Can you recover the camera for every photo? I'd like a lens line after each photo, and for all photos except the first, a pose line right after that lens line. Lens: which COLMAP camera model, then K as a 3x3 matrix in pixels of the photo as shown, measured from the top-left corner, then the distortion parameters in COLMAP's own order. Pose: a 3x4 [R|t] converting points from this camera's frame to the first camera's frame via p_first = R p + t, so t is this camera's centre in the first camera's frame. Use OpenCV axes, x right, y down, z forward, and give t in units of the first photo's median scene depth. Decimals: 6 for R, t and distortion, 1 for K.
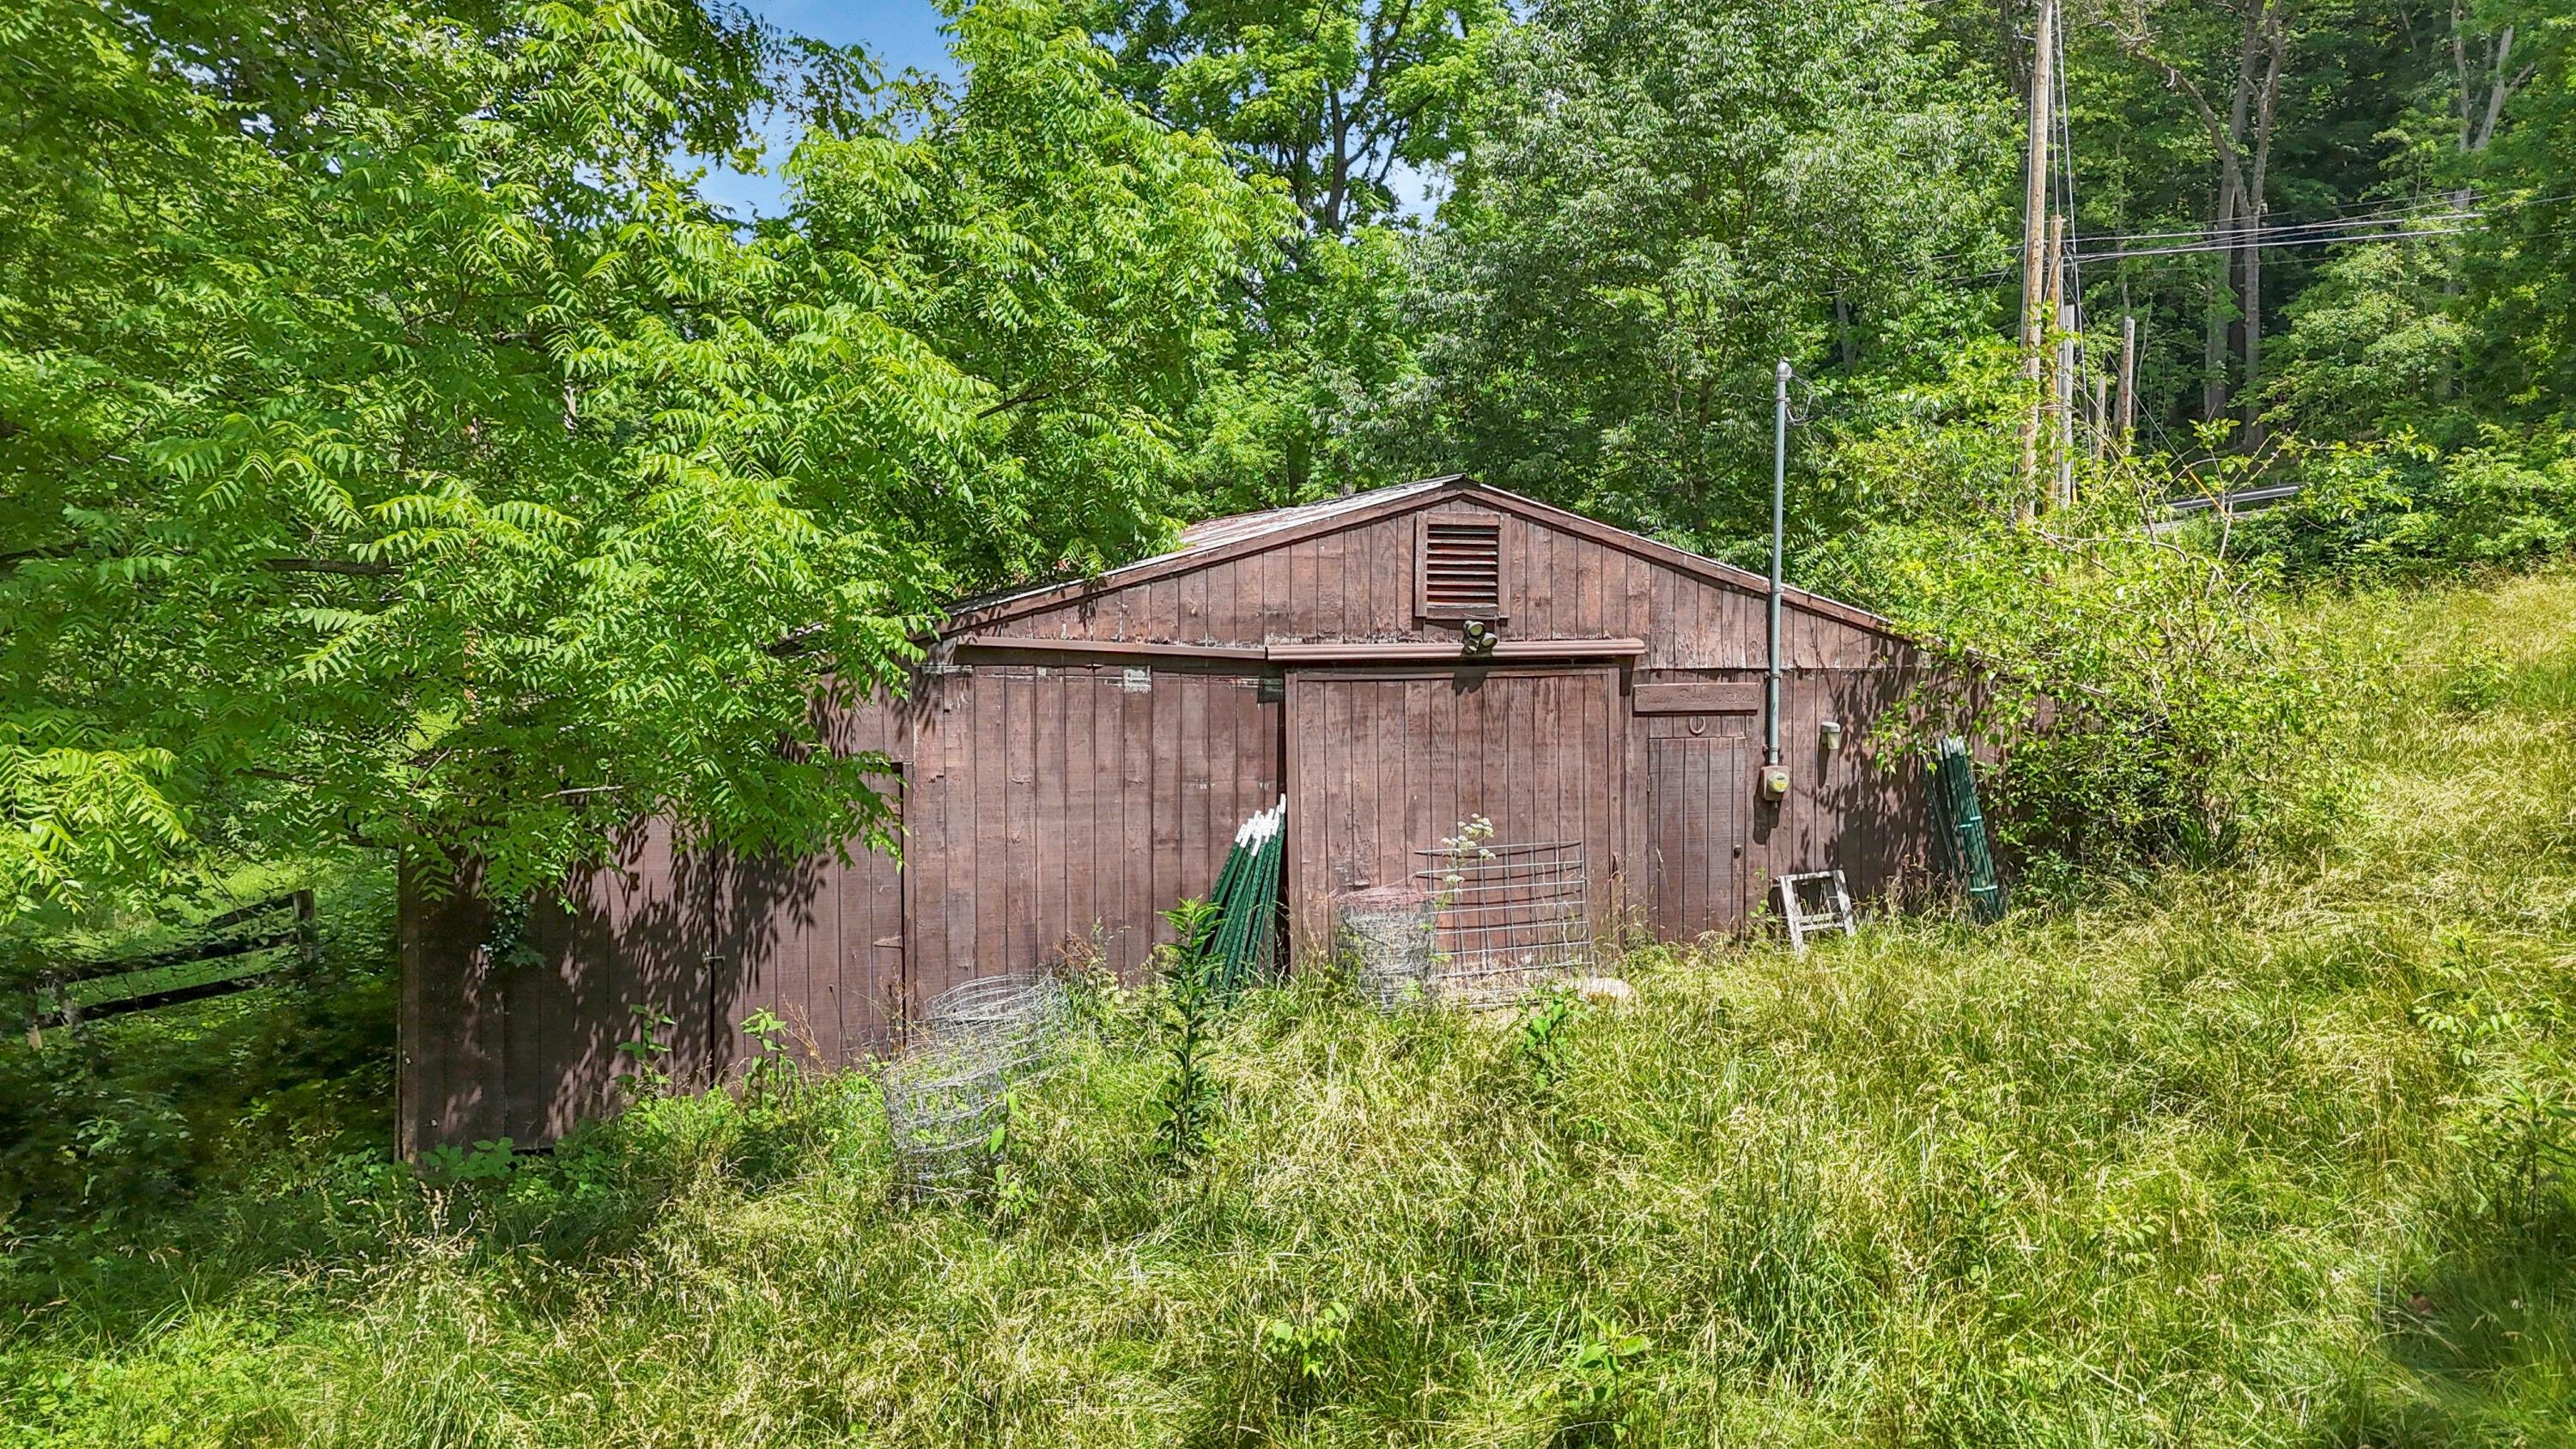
lens RADIAL K [[1774.9, 0, 1296.5], [0, 1774.9, 717.2], [0, 0, 1]] dist [0.014875, 0.005151]
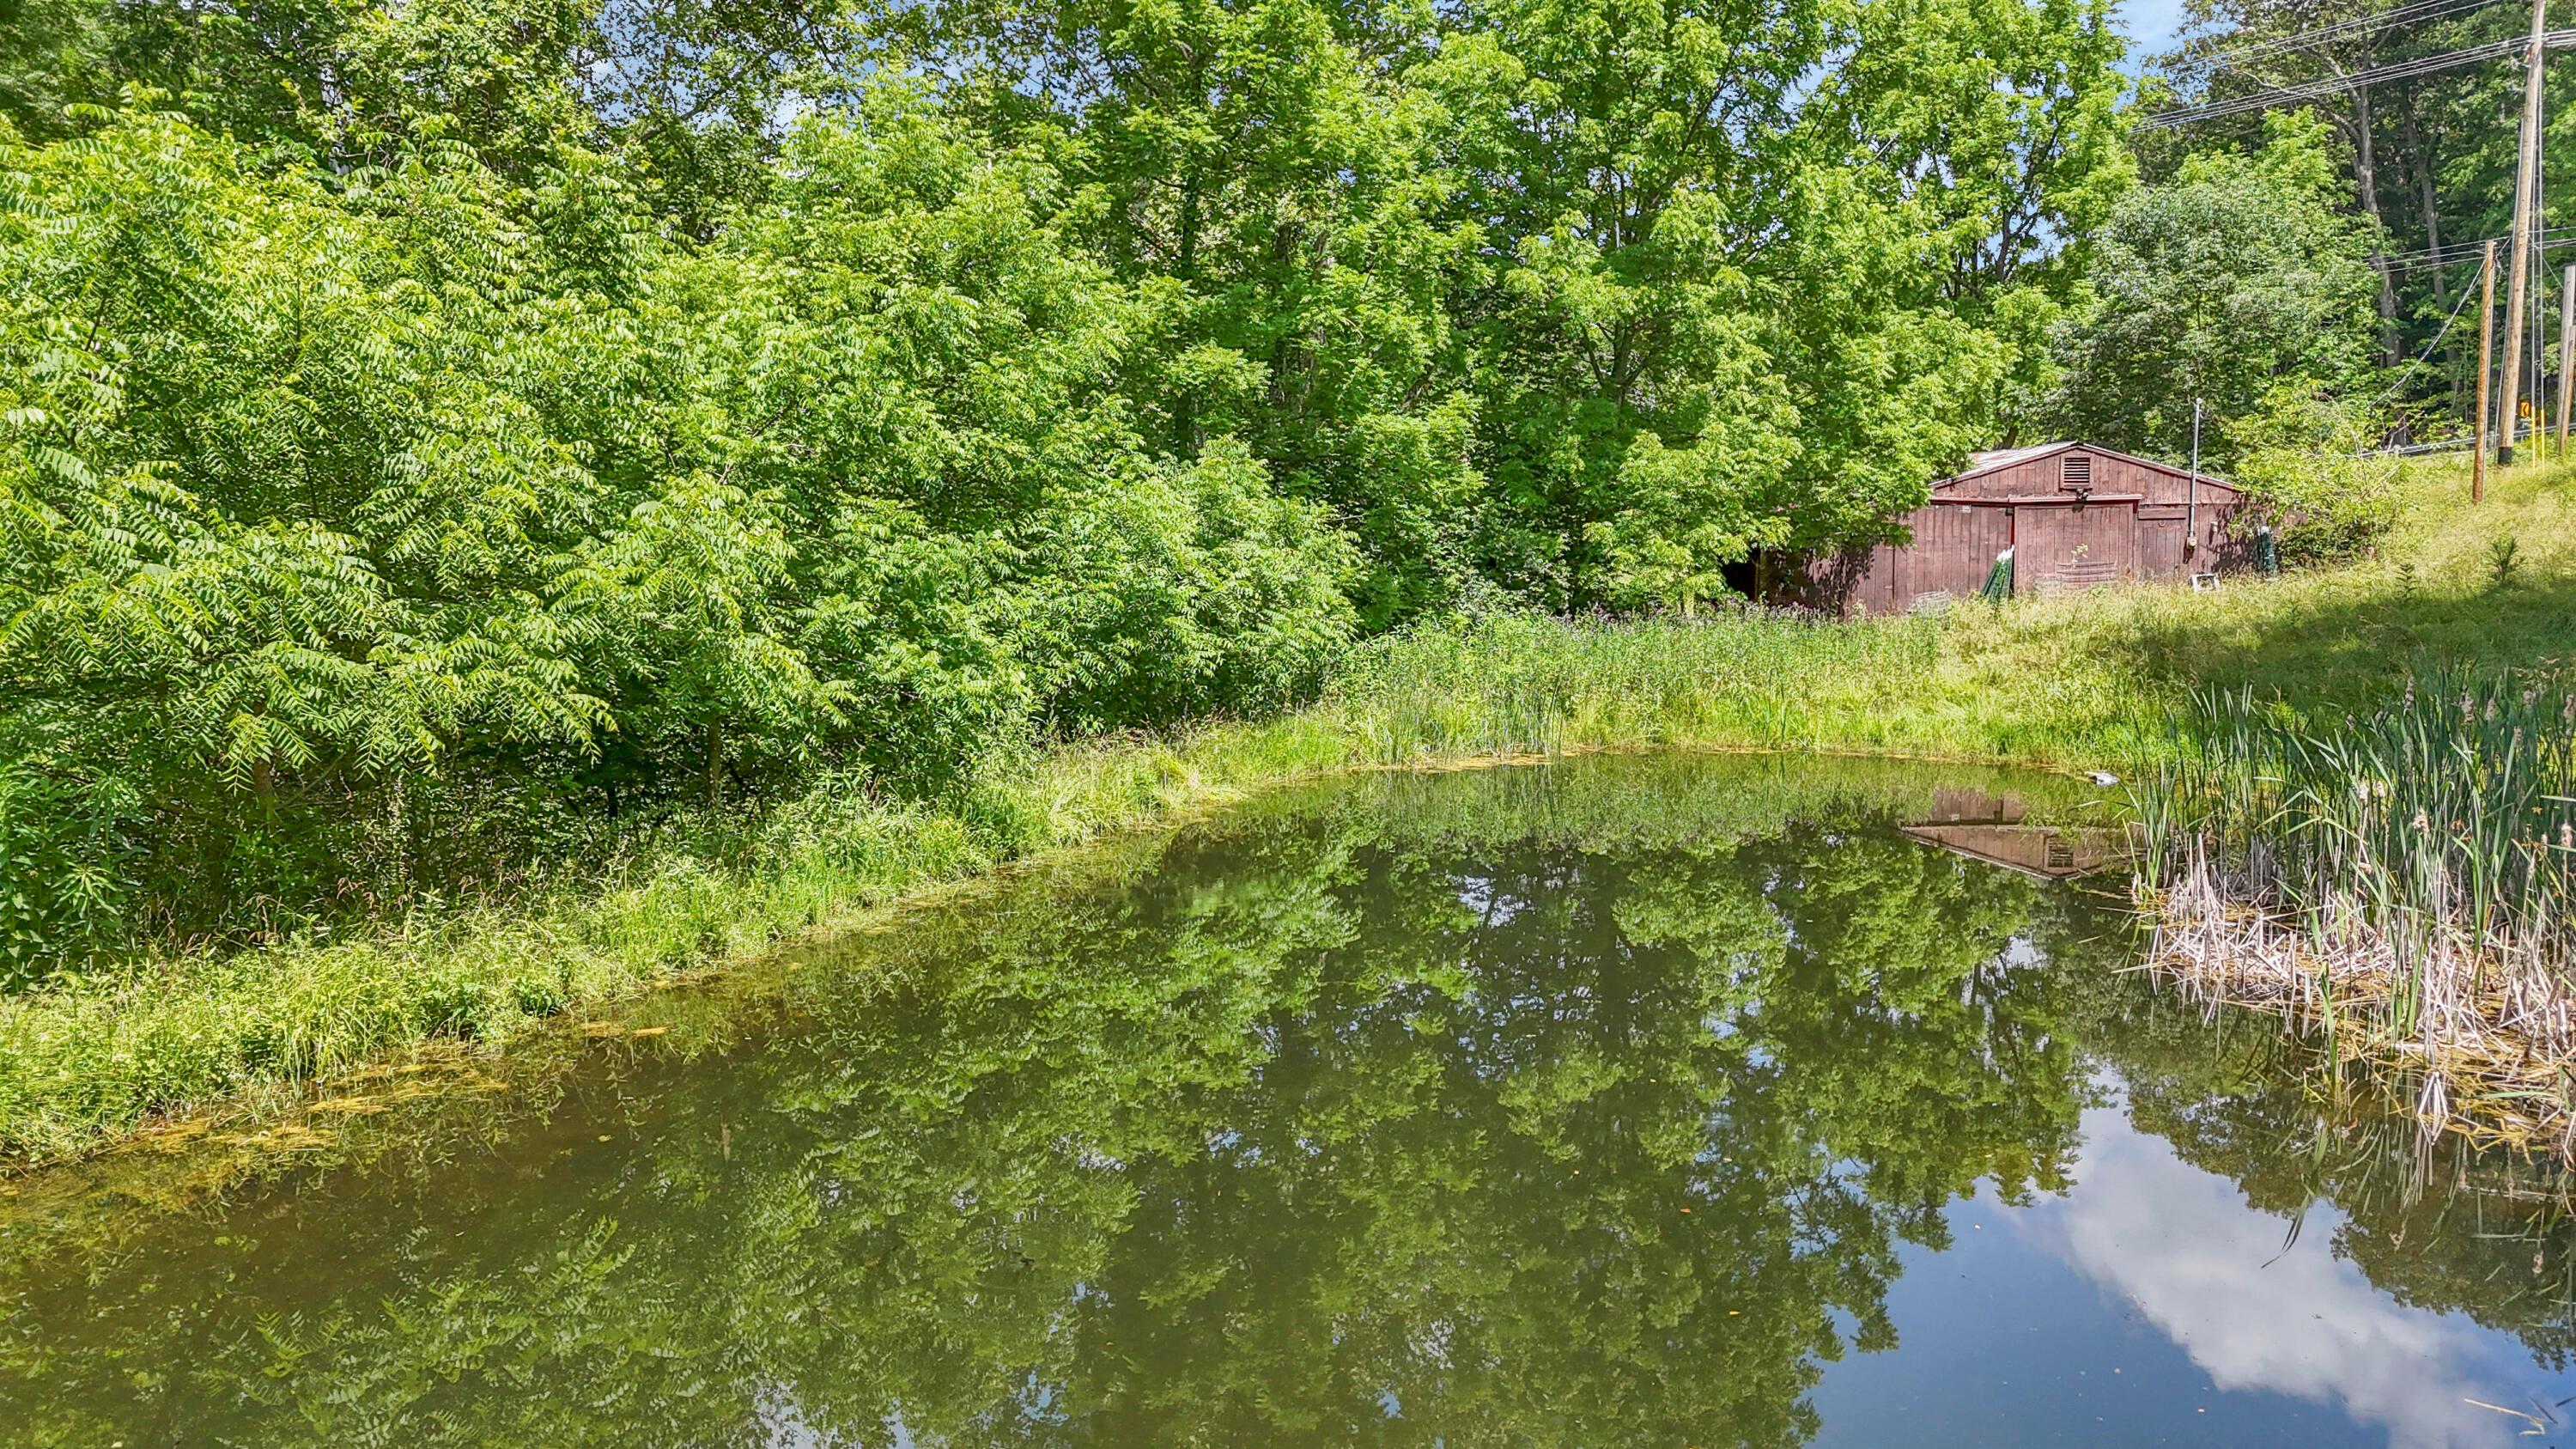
lens RADIAL K [[1774.9, 0, 1283.2], [0, 1774.9, 730.1], [0, 0, 1]] dist [0.014875, 0.005151]
pose [[0.947619, 0.021452, -0.318681, -0.218435], [-0.004472, 0.998535, 0.053918, 0.203636], [0.319371, -0.049669, 0.946327, -2.396929]]
